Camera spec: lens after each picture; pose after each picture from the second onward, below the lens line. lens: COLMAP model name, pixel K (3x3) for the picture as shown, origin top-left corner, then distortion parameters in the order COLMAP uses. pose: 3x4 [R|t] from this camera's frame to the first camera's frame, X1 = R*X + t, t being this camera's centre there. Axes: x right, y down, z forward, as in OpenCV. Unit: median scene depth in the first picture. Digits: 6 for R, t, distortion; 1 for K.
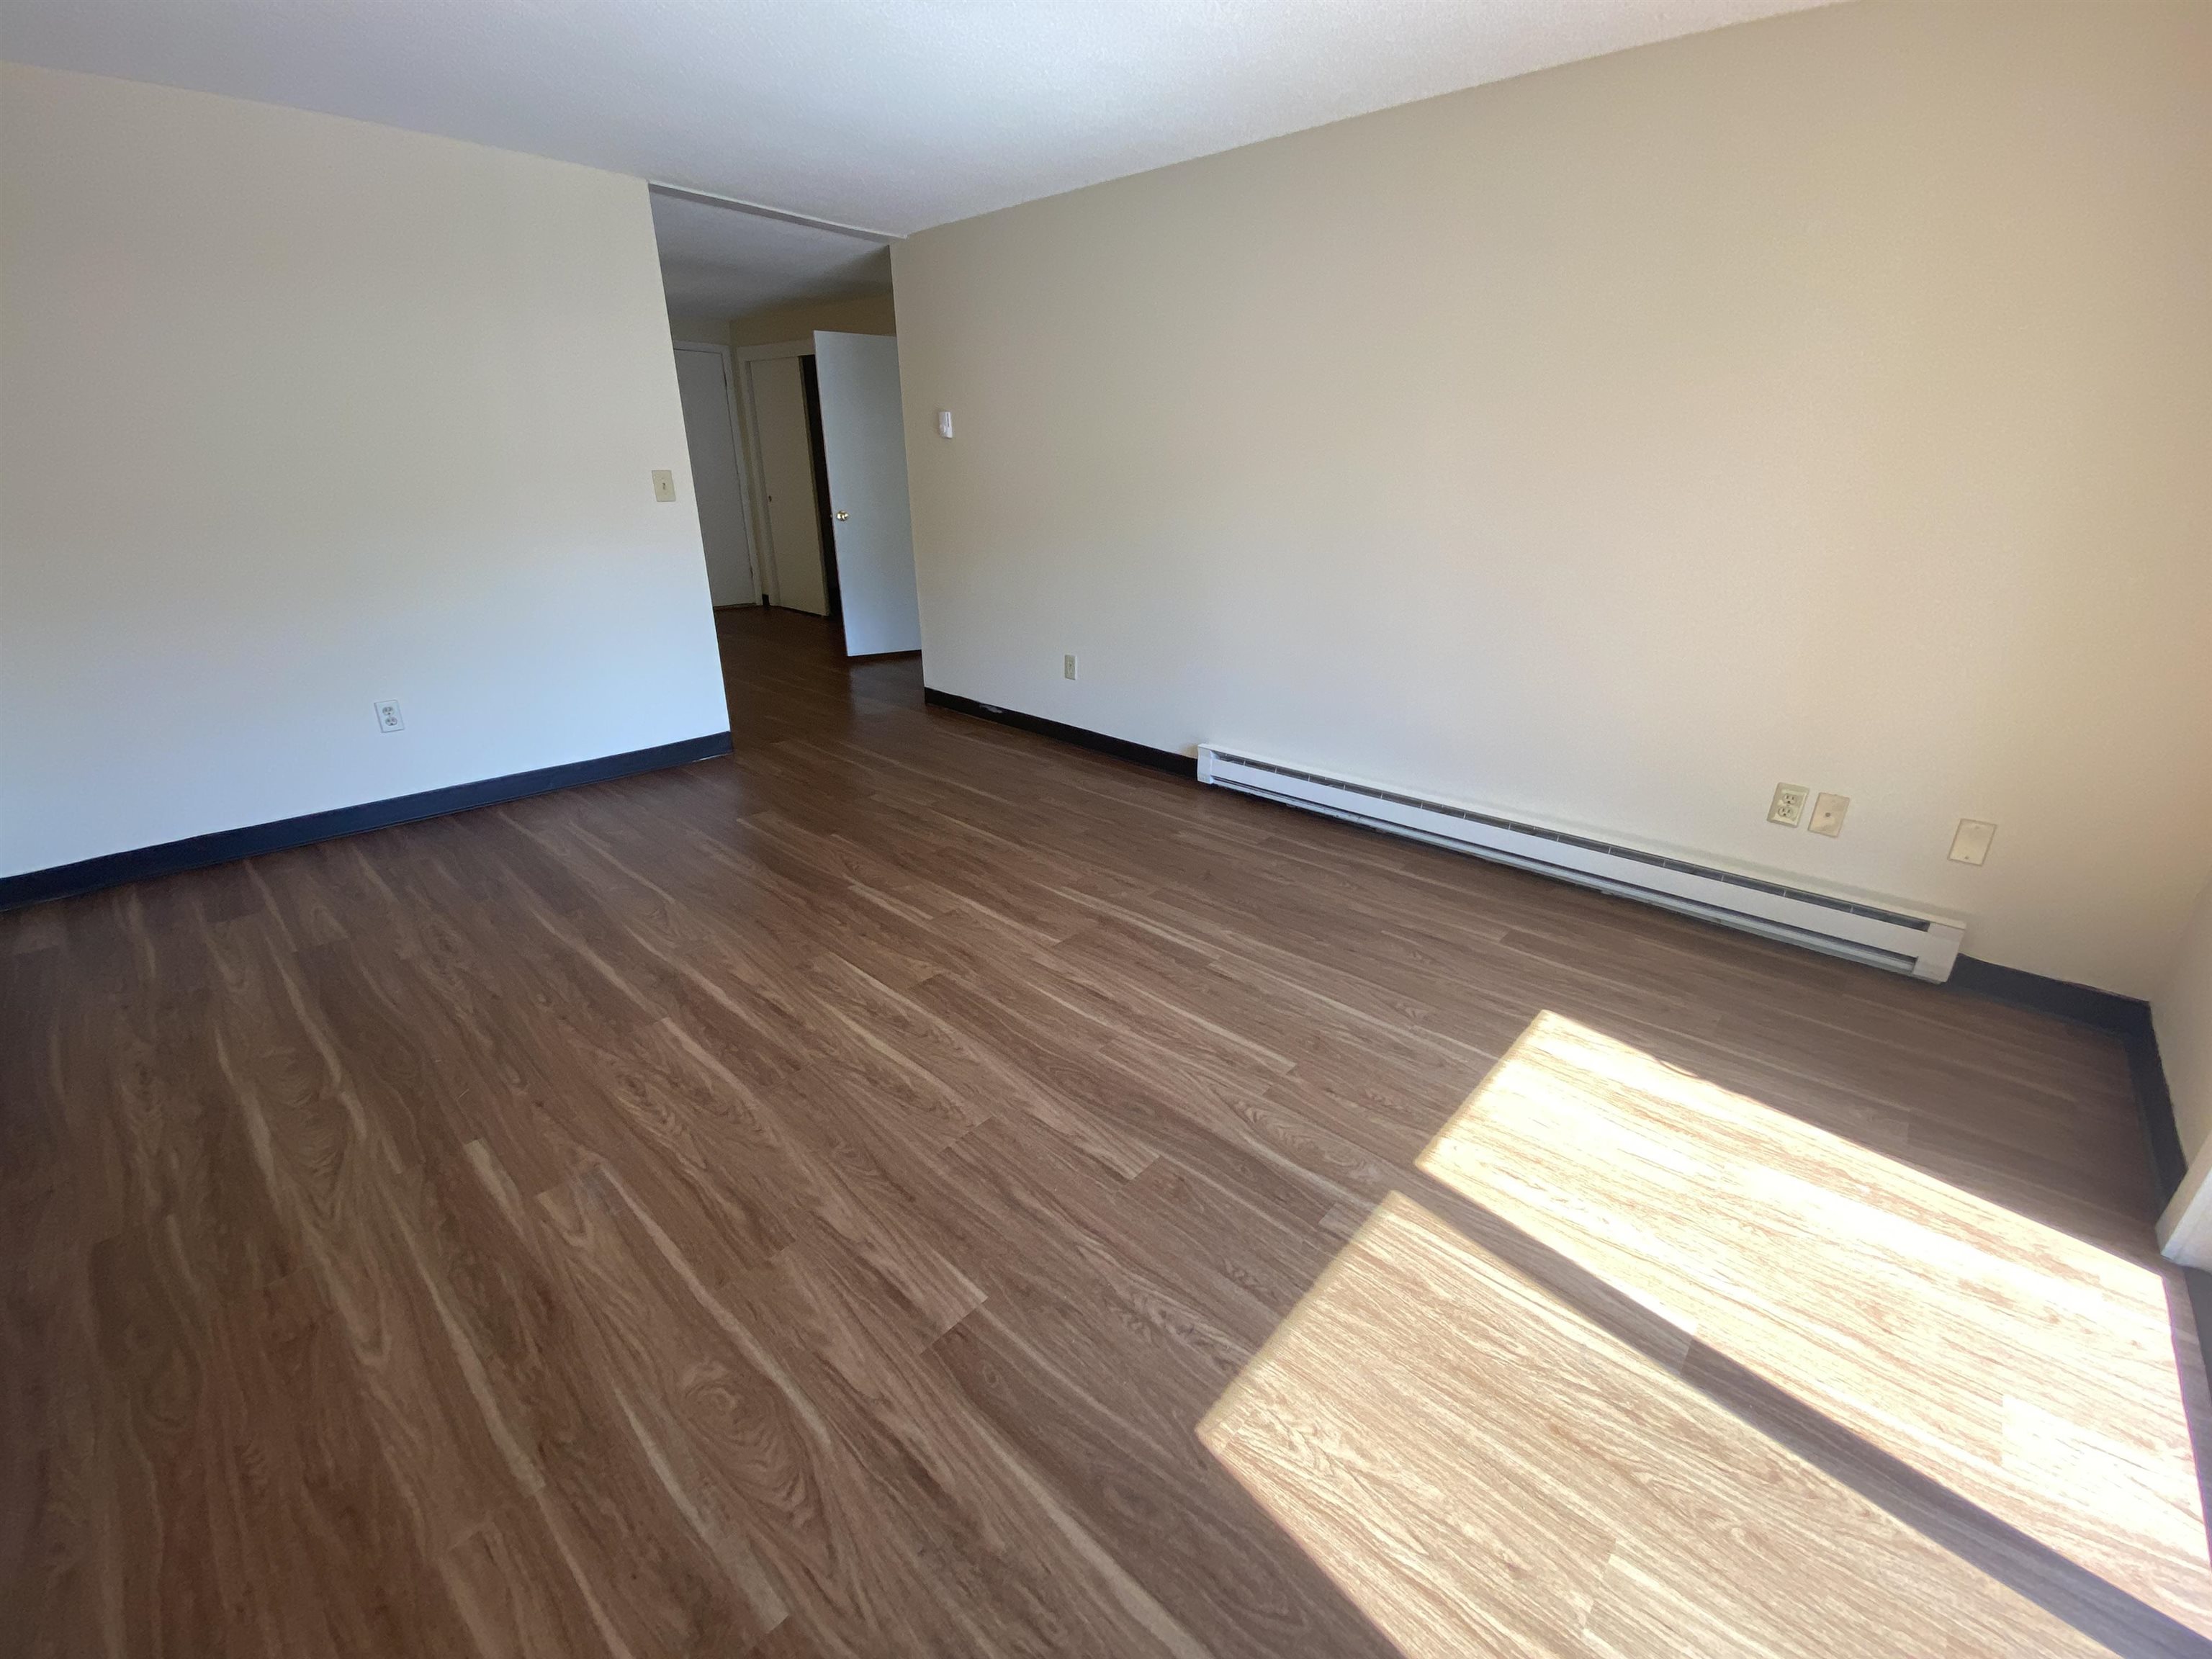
lens RADIAL K [[895.5, 0, 1105.6], [0, 895.5, 819.8], [0, 0, 1]] dist [0.038265, -0.028317]
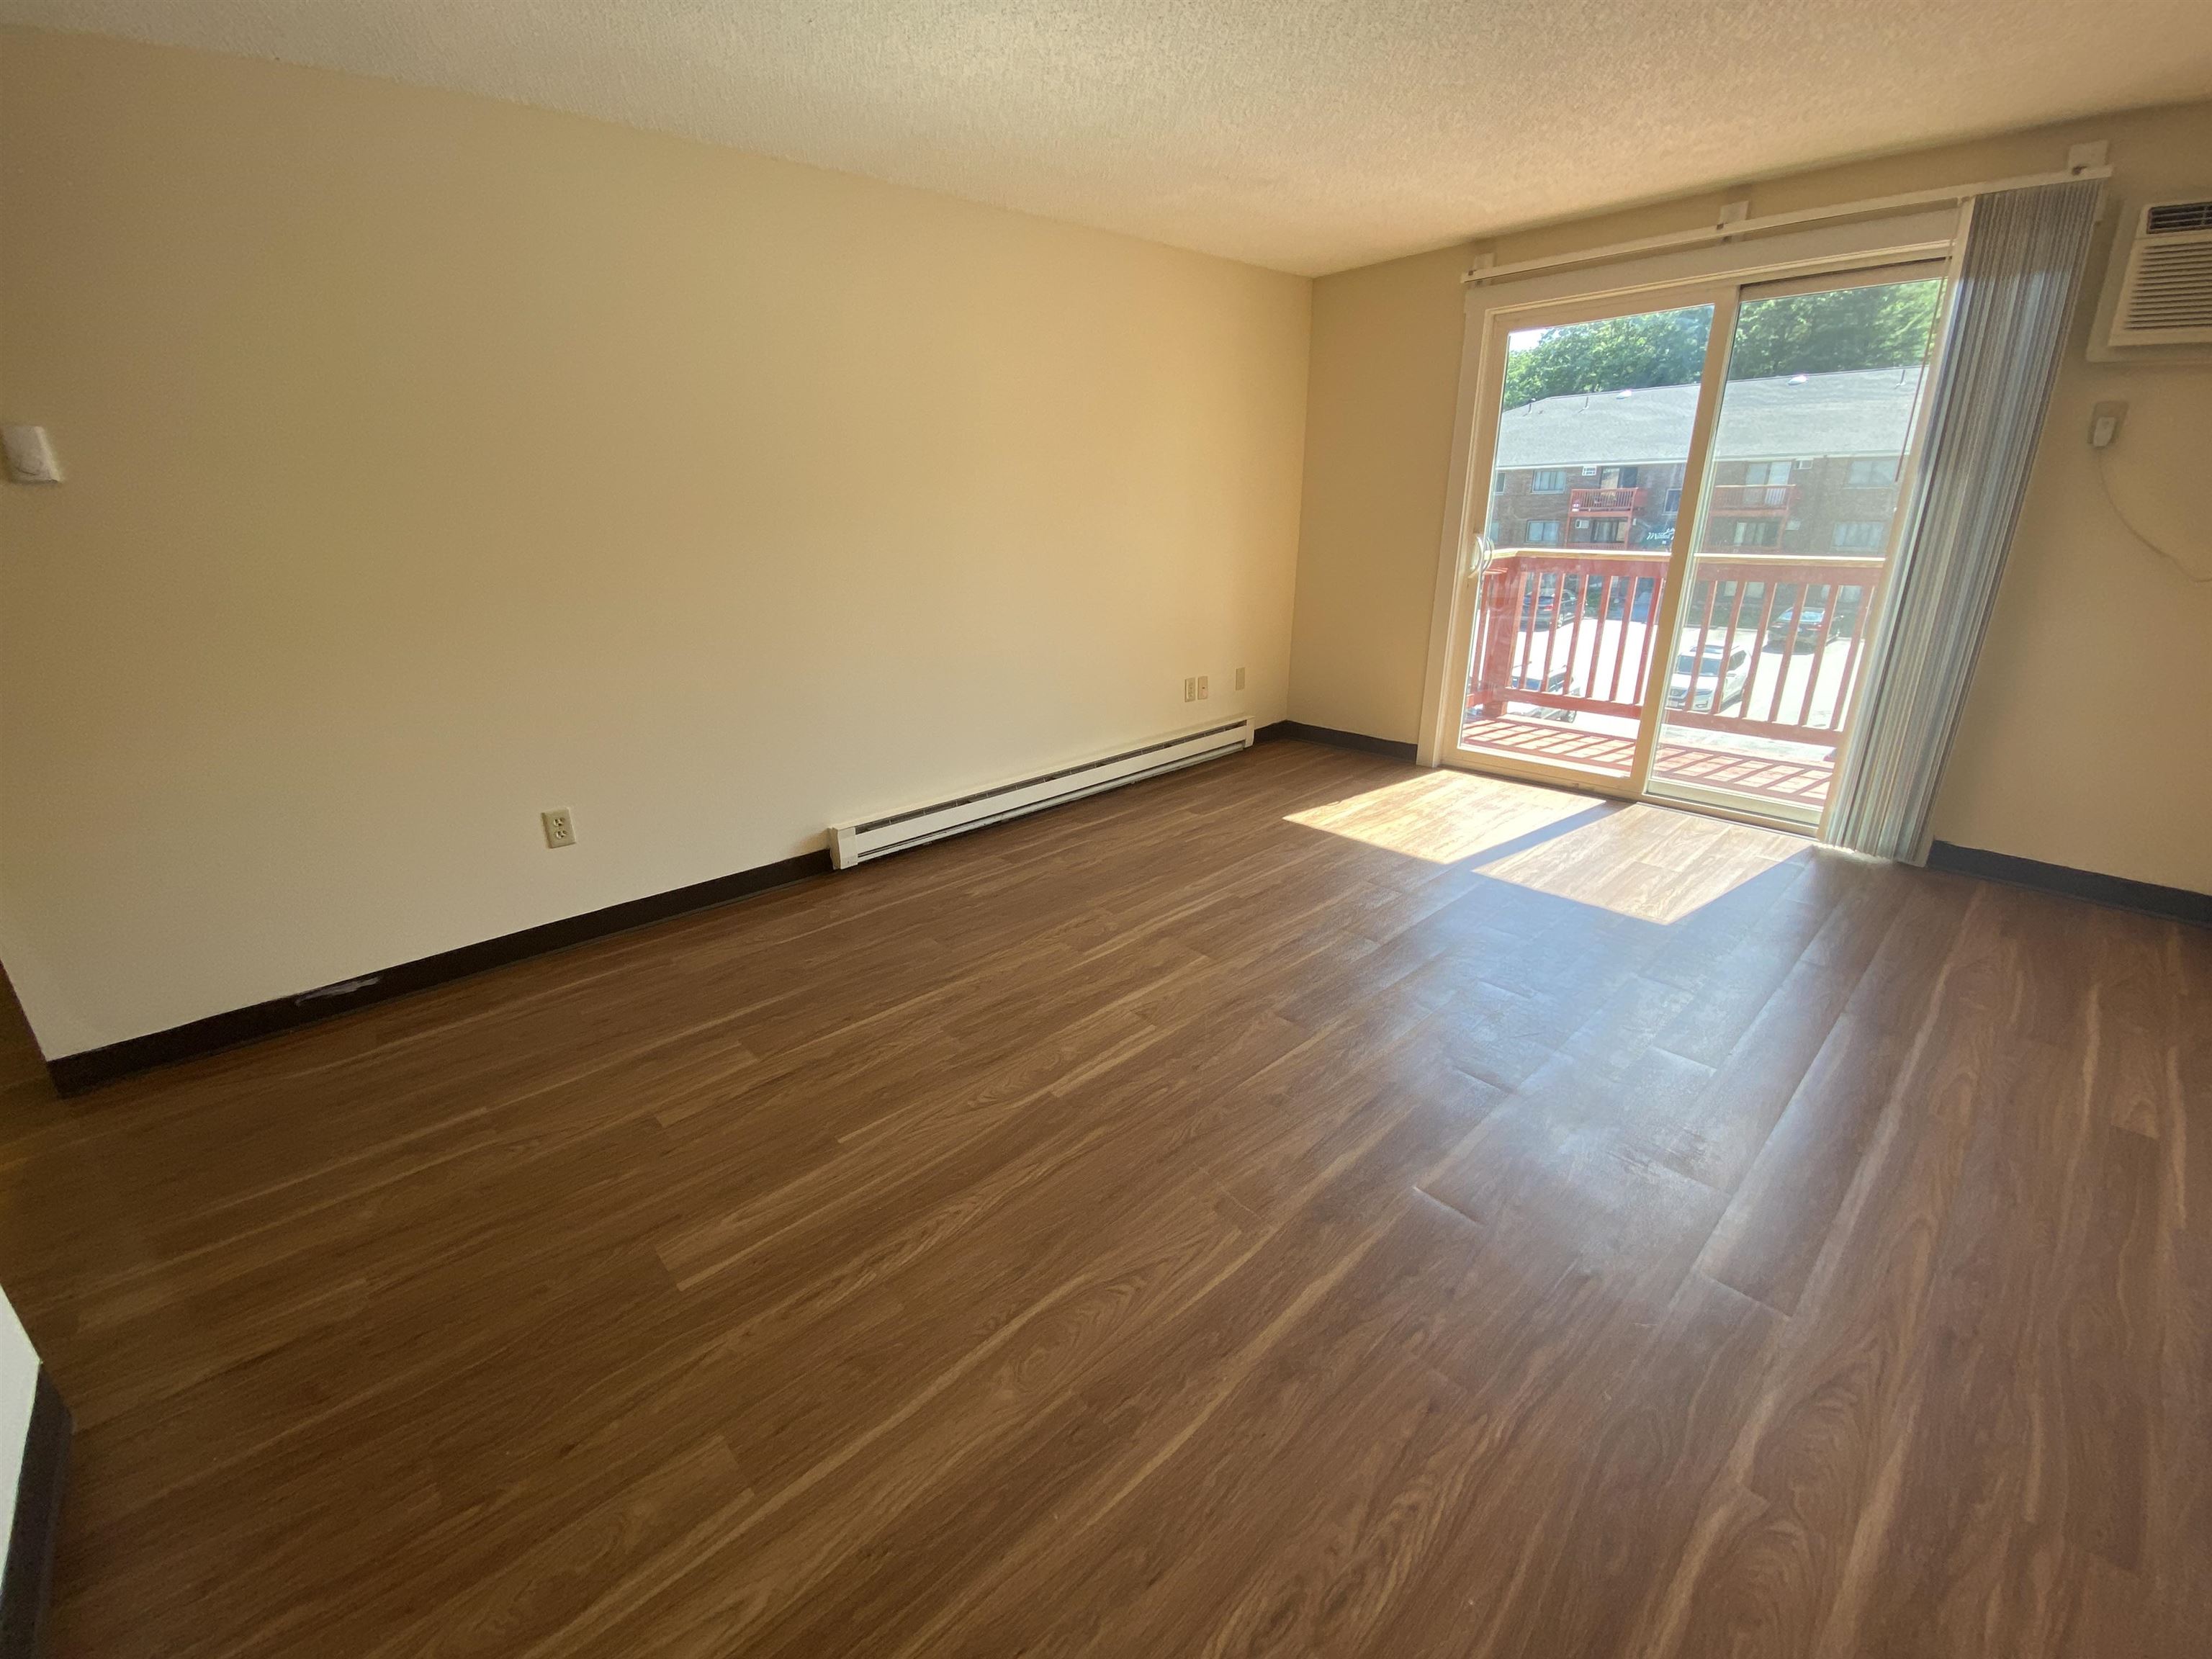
lens RADIAL K [[895.5, 0, 1105.6], [0, 895.5, 819.8], [0, 0, 1]] dist [0.038265, -0.028317]
pose [[0.090485, -0.338964, 0.936438, -1.149808], [0.383549, 0.879624, 0.281338, -0.397994], [-0.919077, 0.333713, 0.209602, 0.975234]]
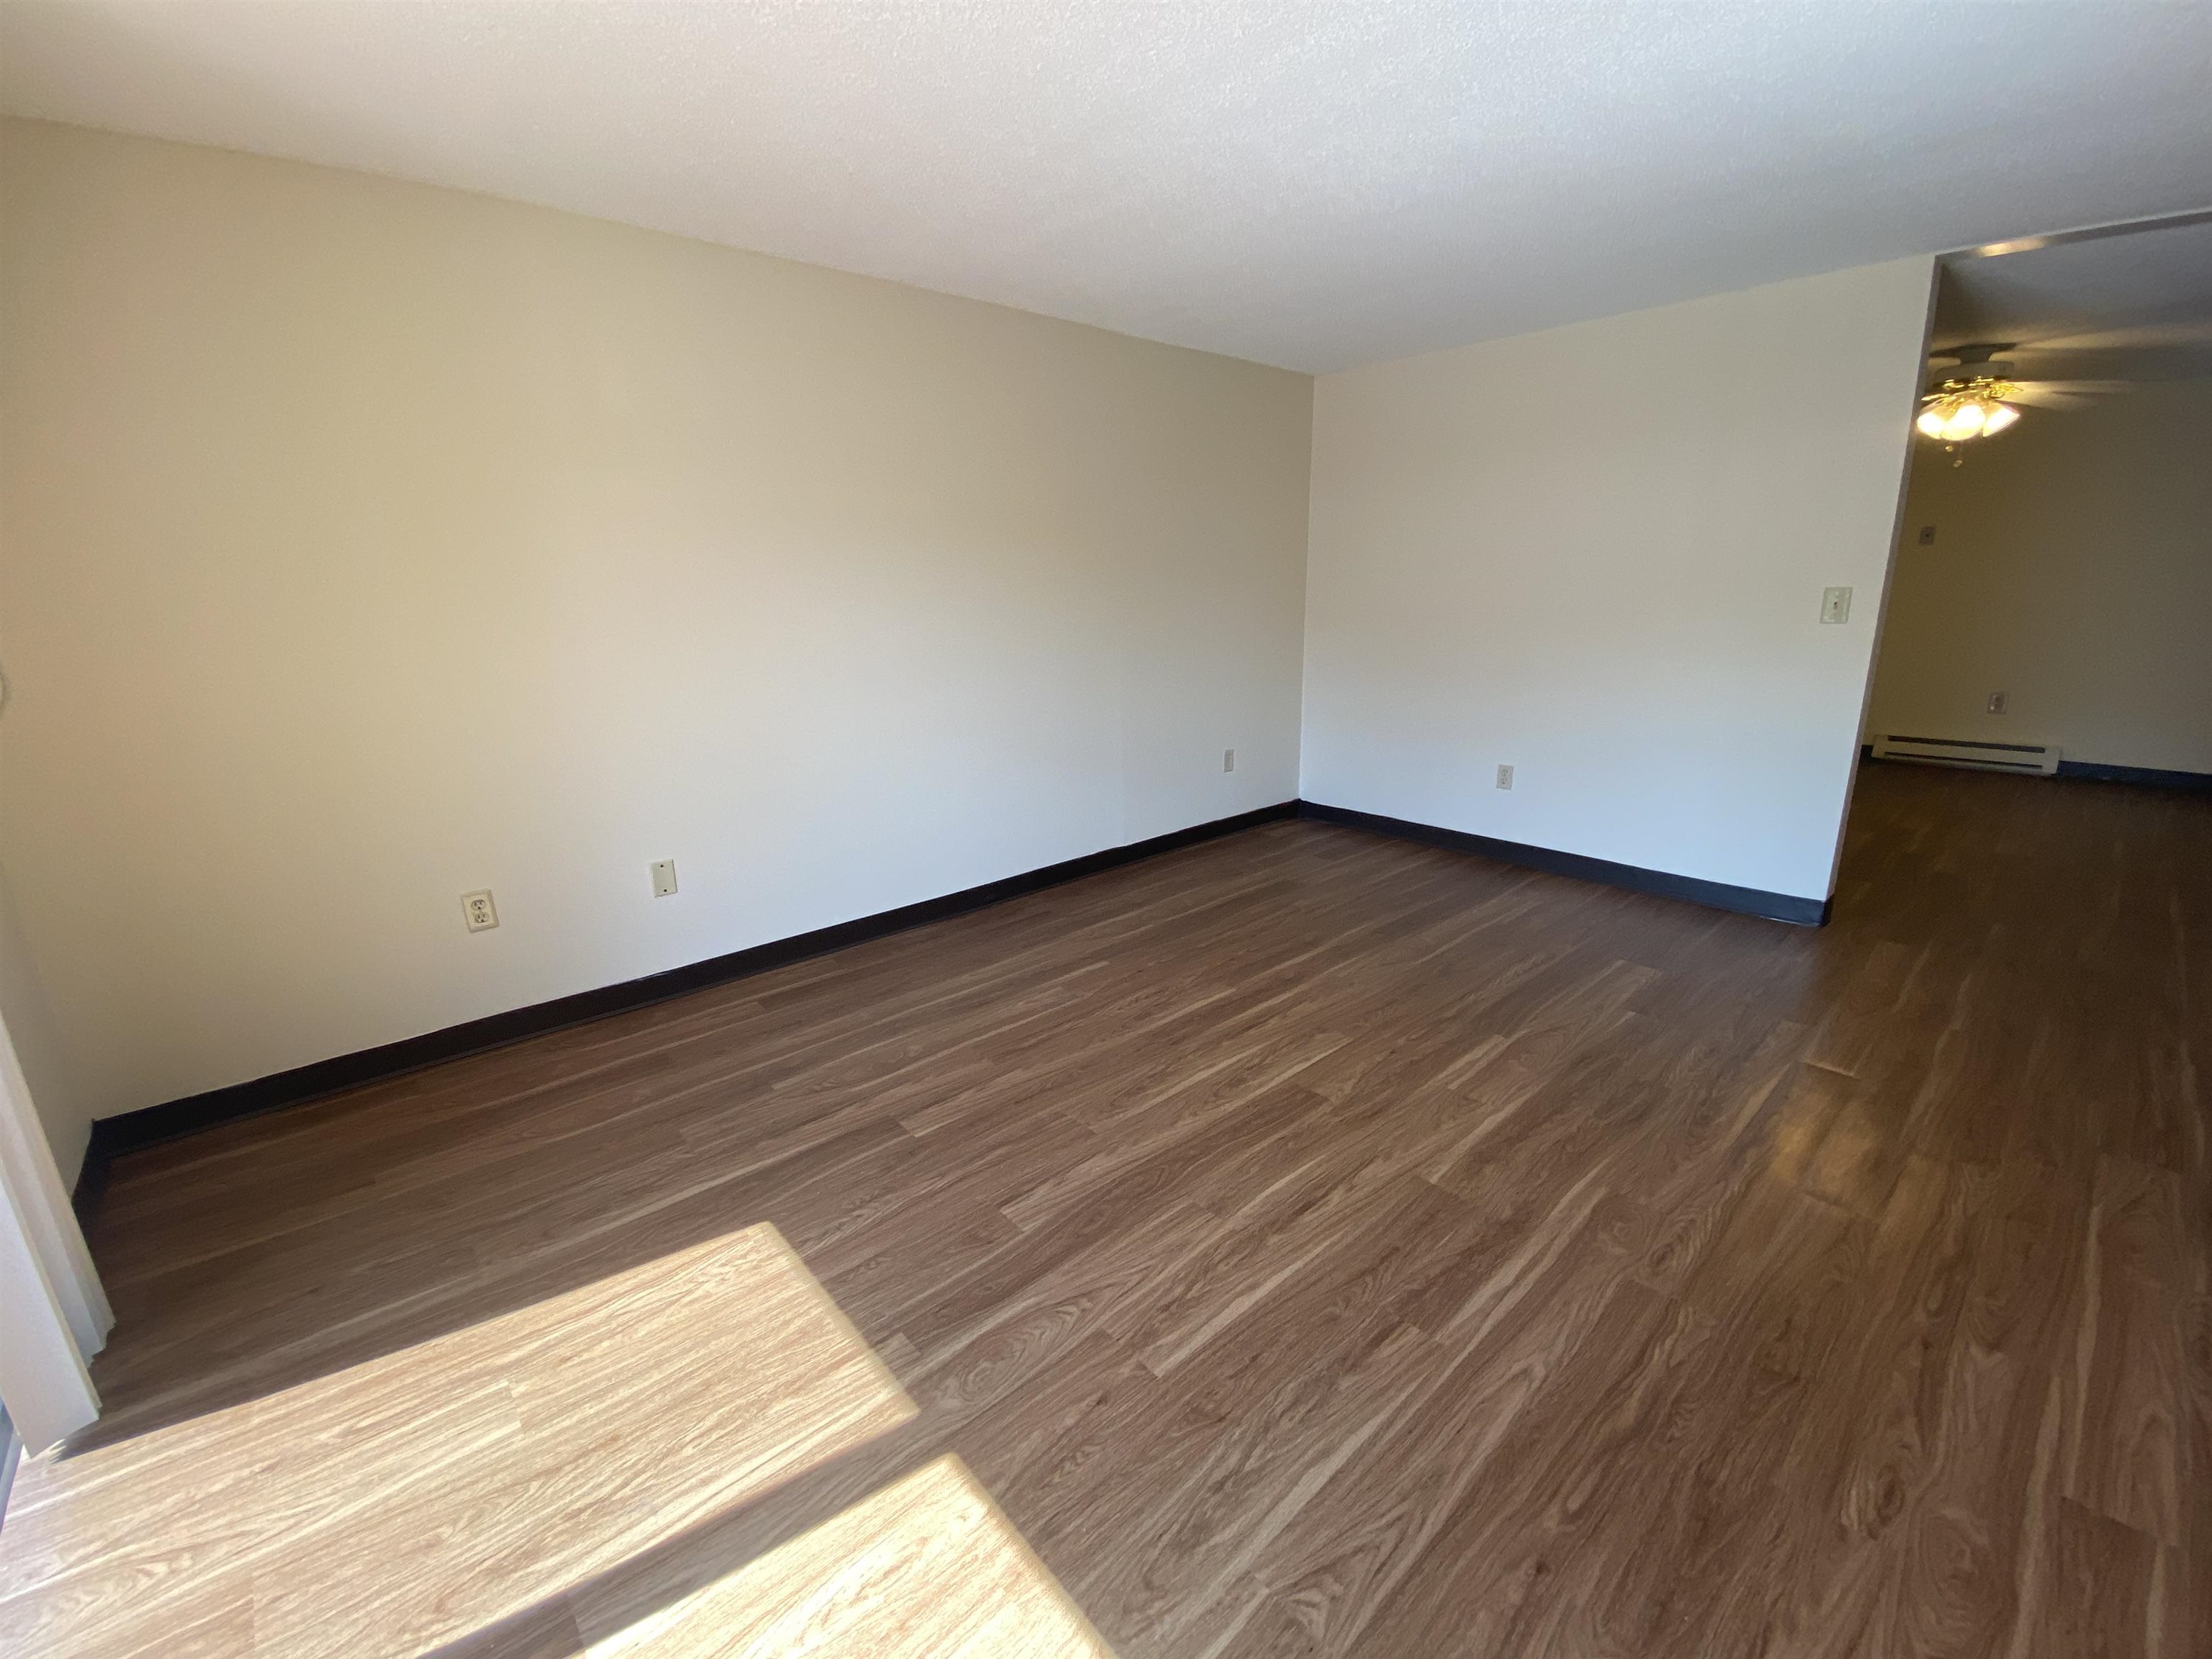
lens RADIAL K [[900.4, 0, 1103.8], [0, 900.4, 825.8], [0, 0, 1]] dist [0.035285, -0.025073]
pose [[-0.108078, 0.246625, -0.963065, 0.756895], [-0.346763, 0.898546, 0.269018, -0.288682], [0.931705, 0.363031, -0.011593, 0.746114]]
